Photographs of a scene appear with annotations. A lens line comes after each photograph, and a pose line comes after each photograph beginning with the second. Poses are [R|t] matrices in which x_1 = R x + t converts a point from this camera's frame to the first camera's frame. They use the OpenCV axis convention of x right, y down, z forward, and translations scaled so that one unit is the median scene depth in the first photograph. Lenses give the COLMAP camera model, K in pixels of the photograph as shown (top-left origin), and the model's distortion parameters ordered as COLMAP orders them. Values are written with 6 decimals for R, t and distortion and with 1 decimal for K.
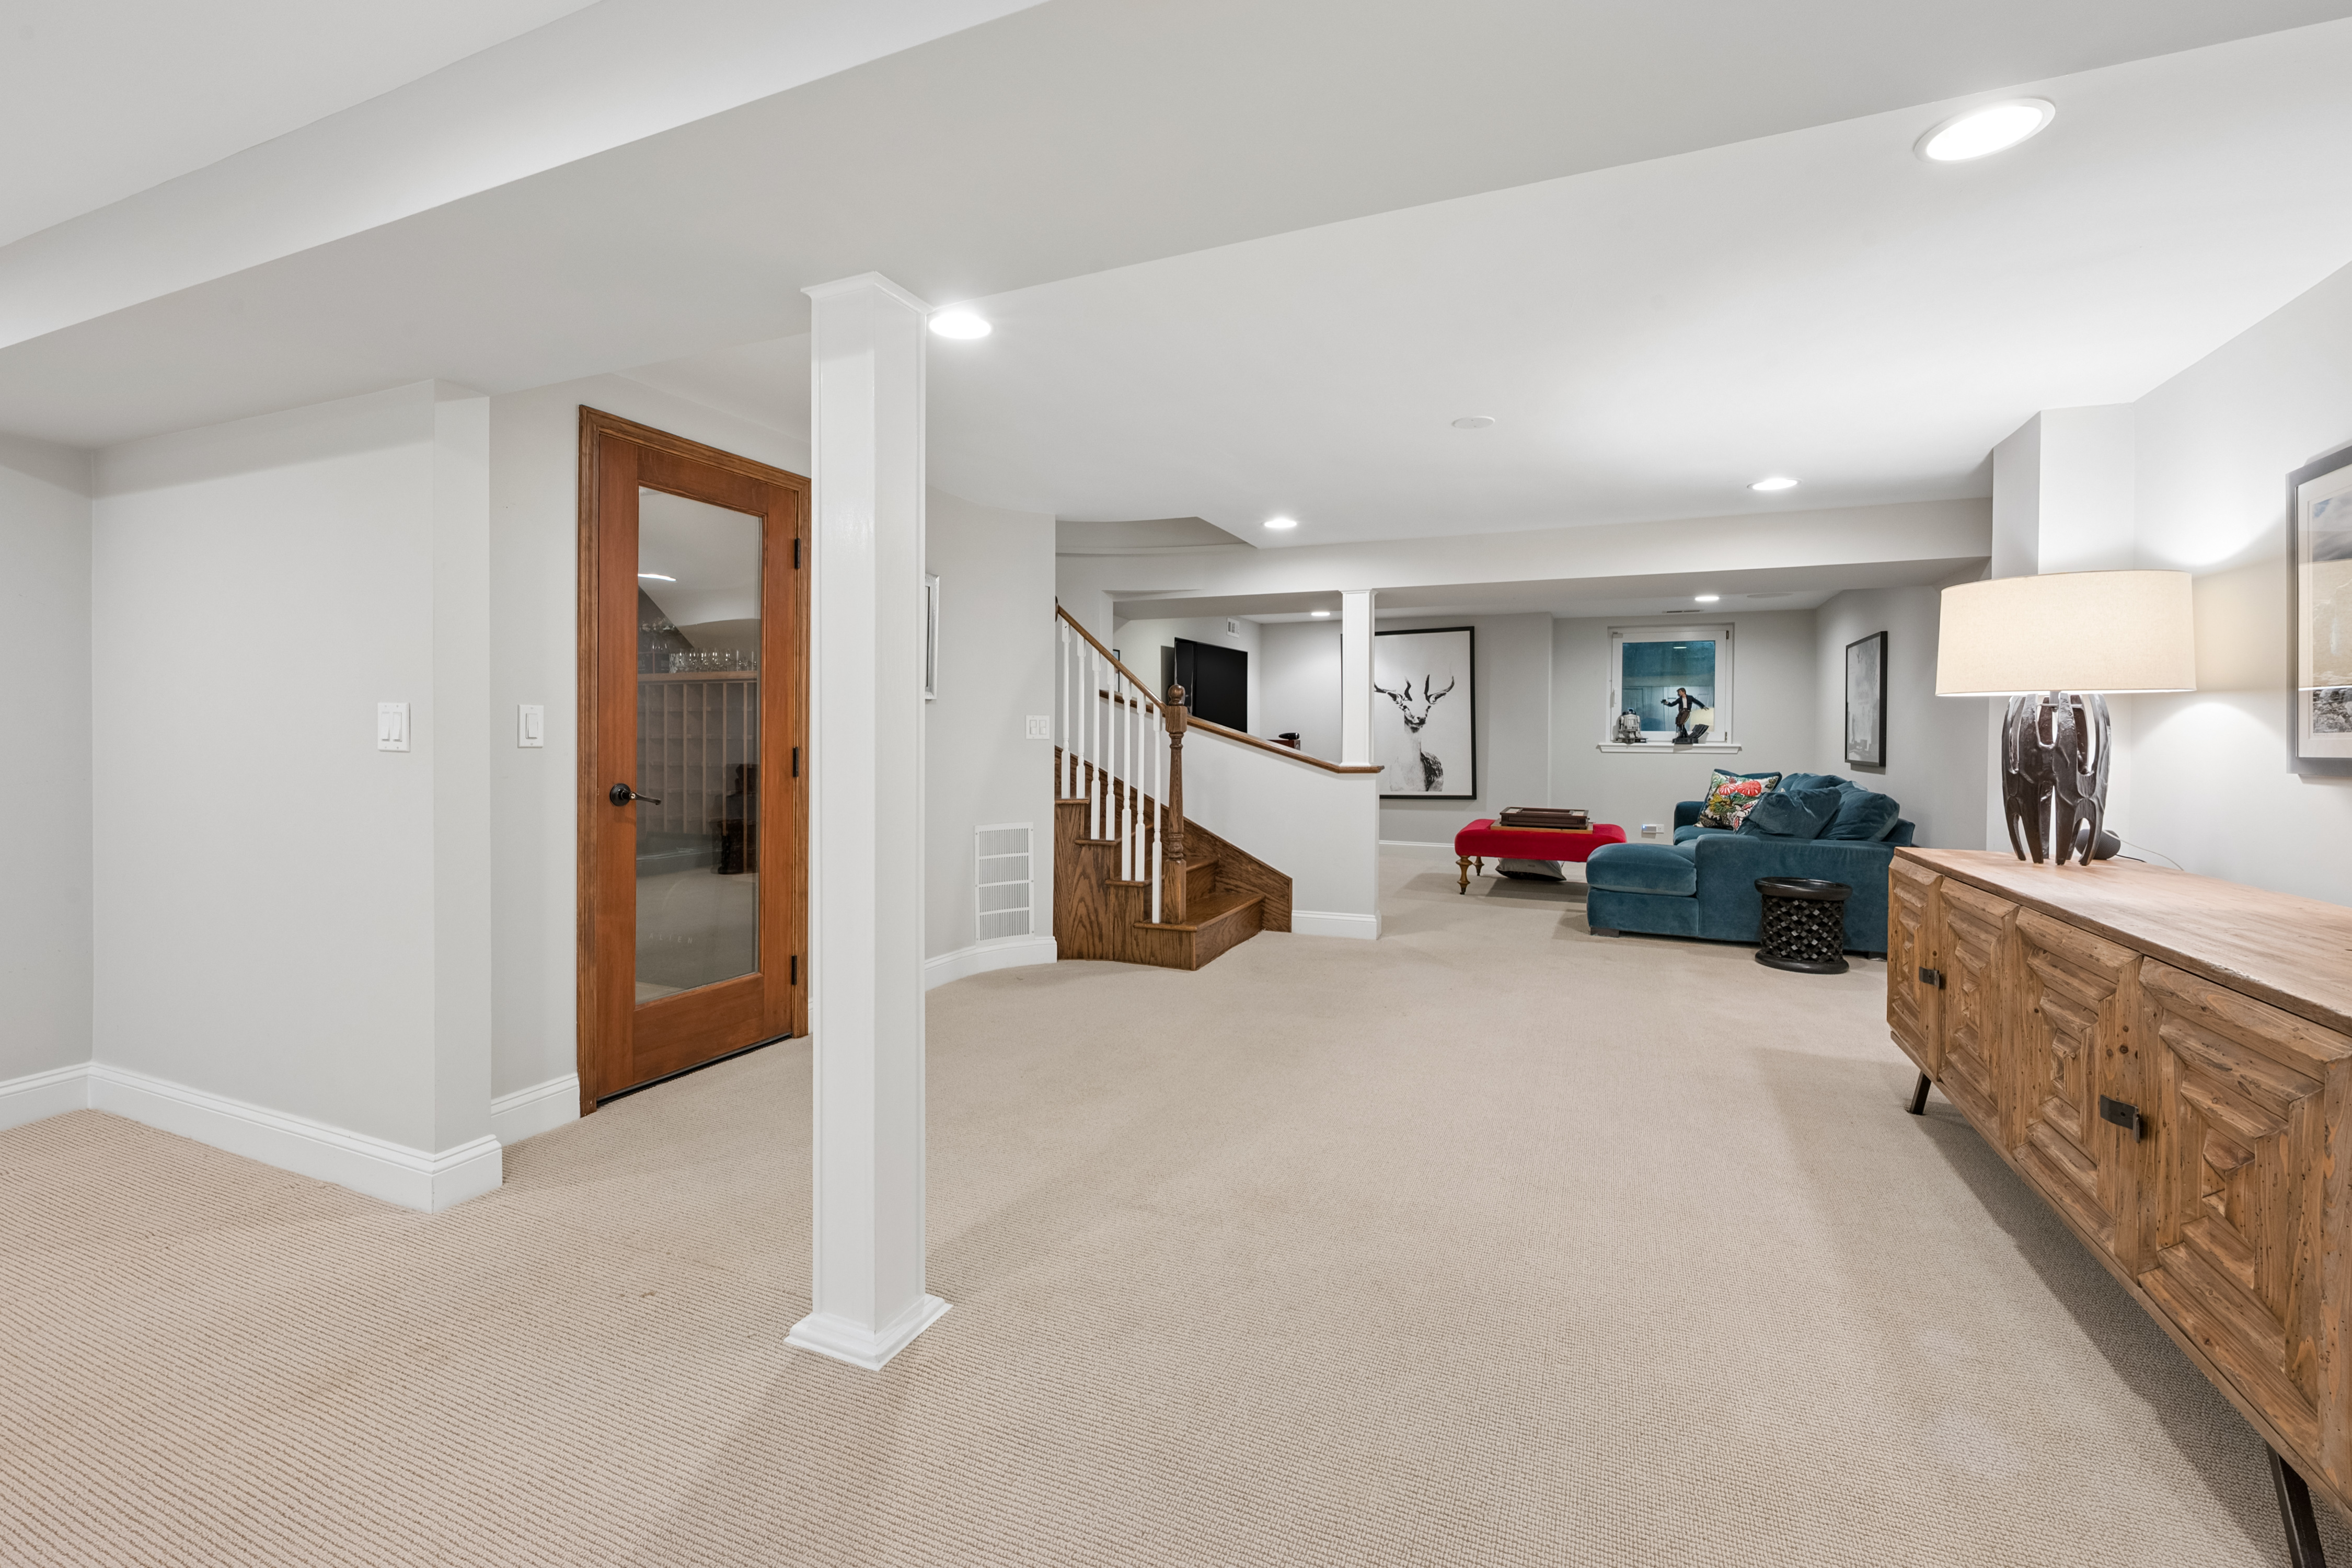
lens RADIAL K [[986.2, 0, 1177.3], [0, 986.2, 769.1], [0, 0, 1]] dist [0.003626, 0.000132]
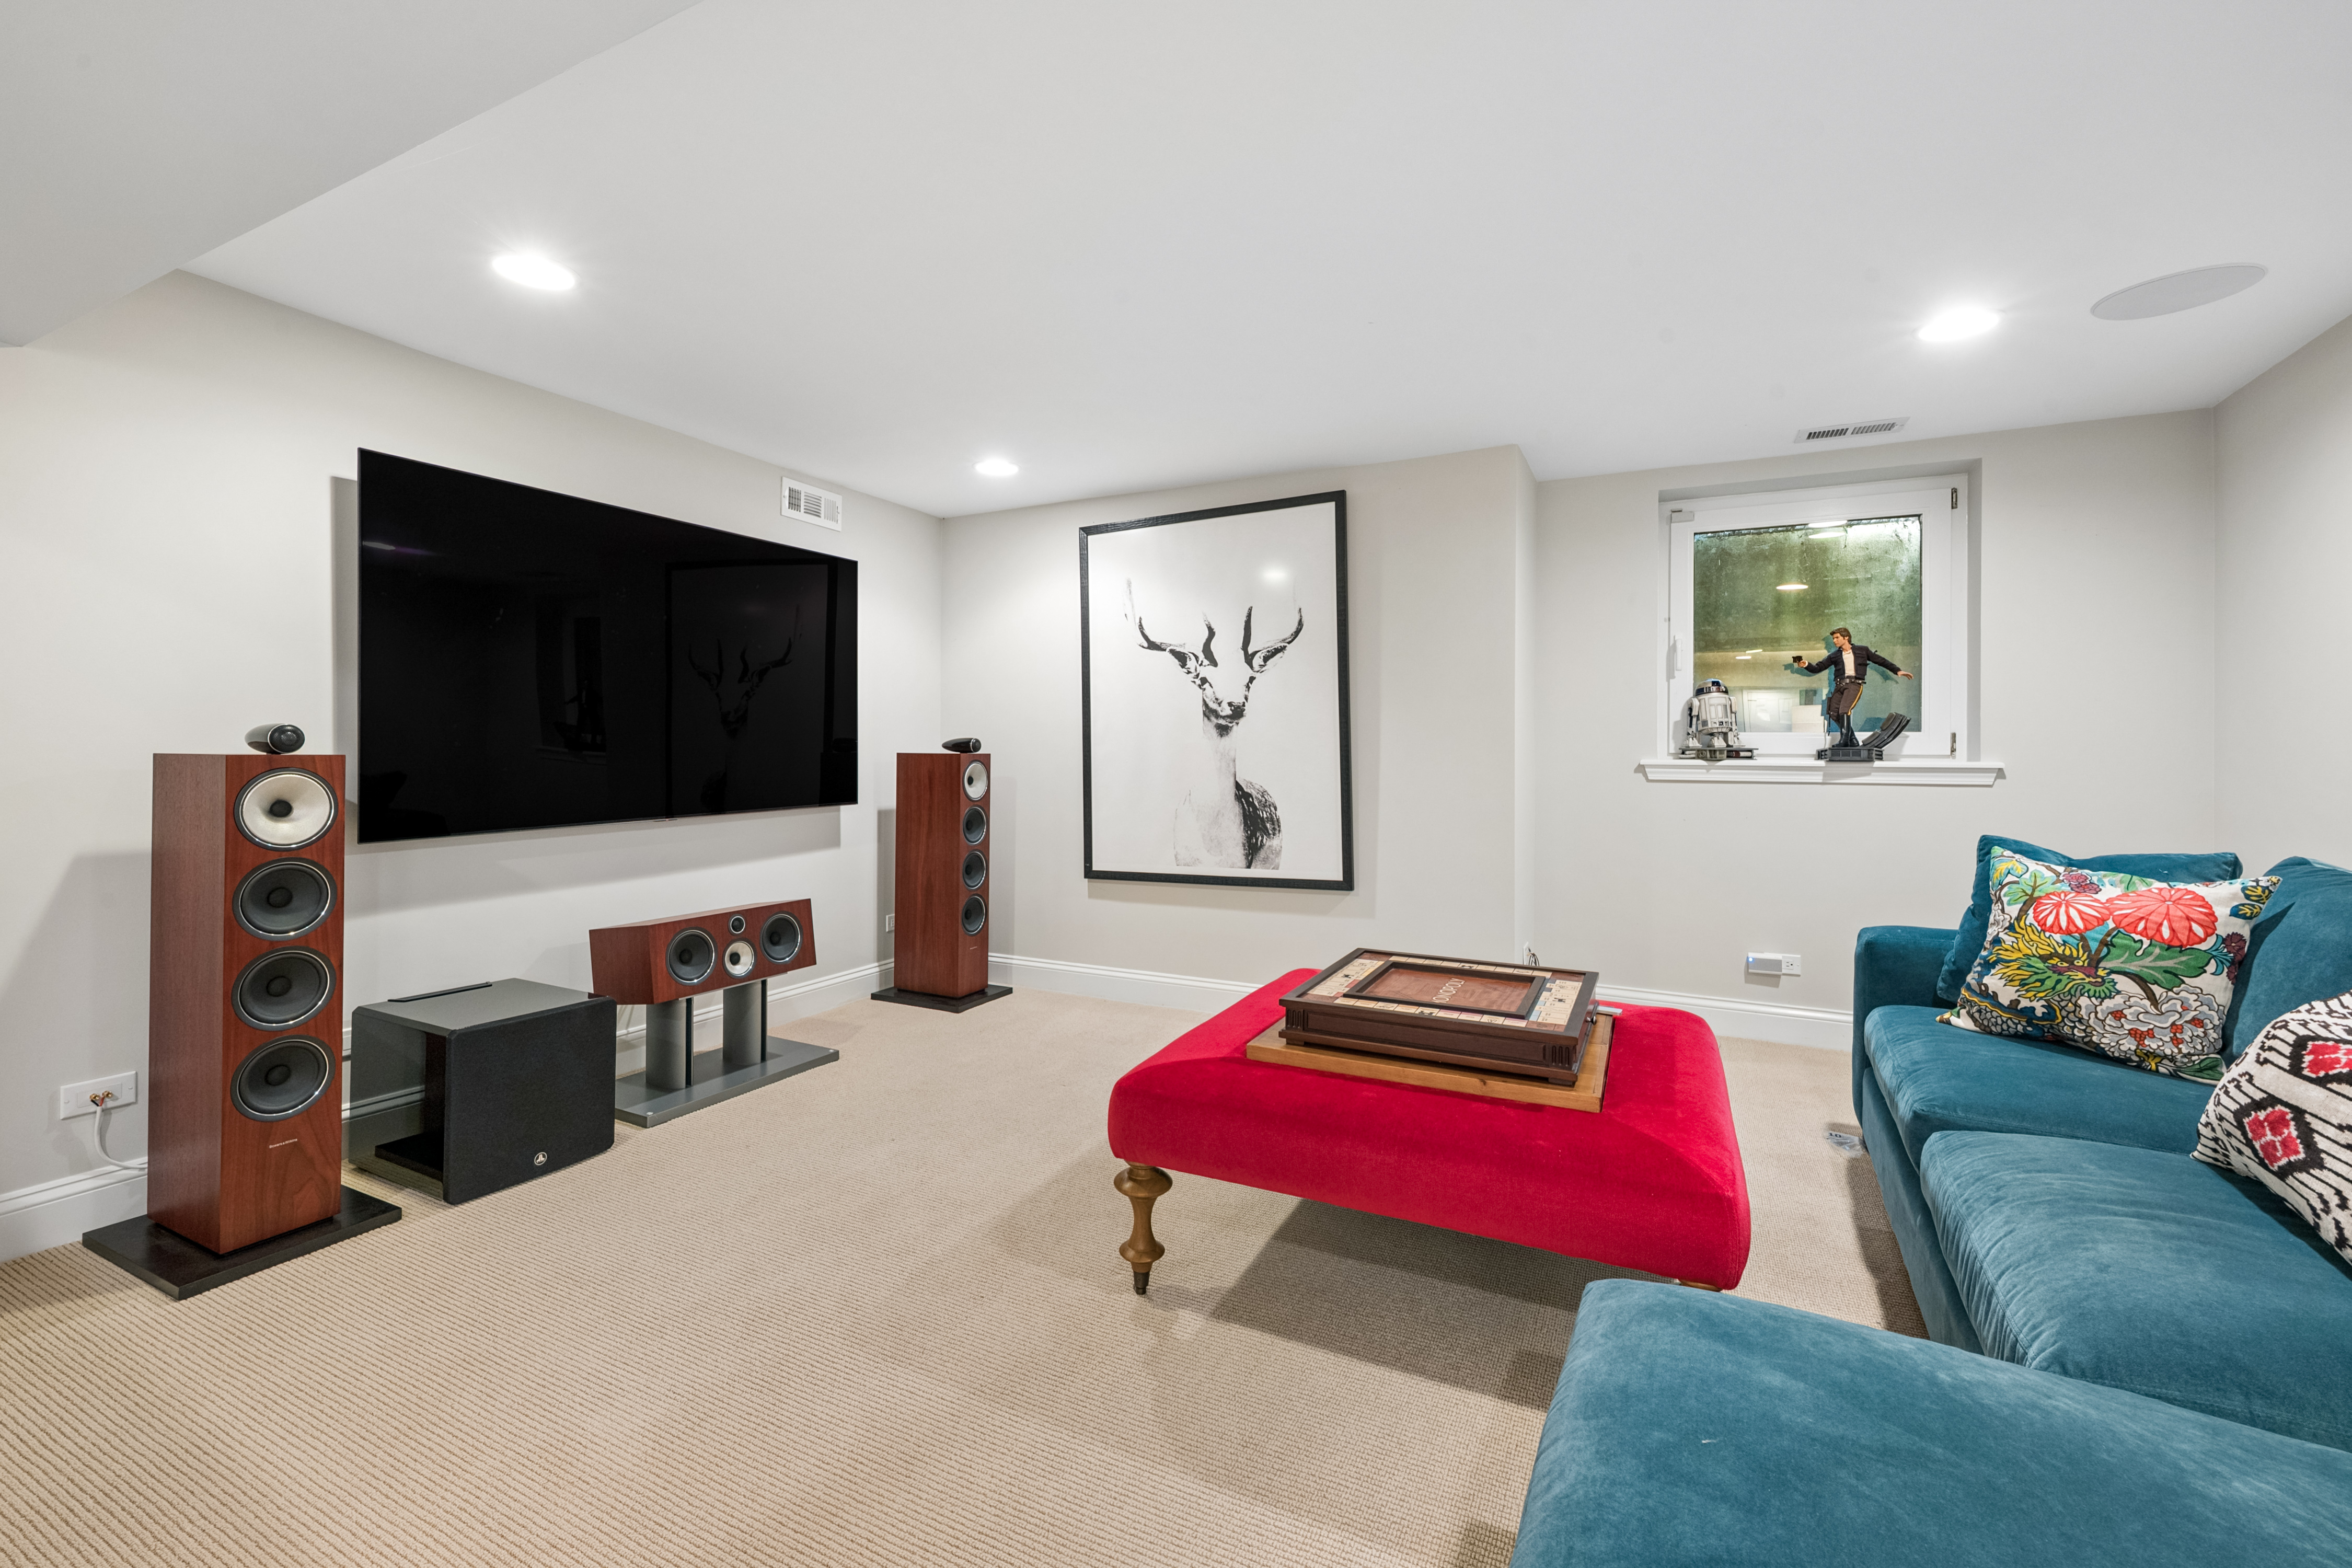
lens RADIAL K [[986.2, 0, 1175.7], [0, 986.2, 766.8], [0, 0, 1]] dist [0.003626, 0.000132]
pose [[0.998797, 0.000123, -0.049038, 0.243571], [-0.001123, 0.999792, -0.020367, -0.014337], [0.049025, 0.020397, 0.998589, 0.555432]]
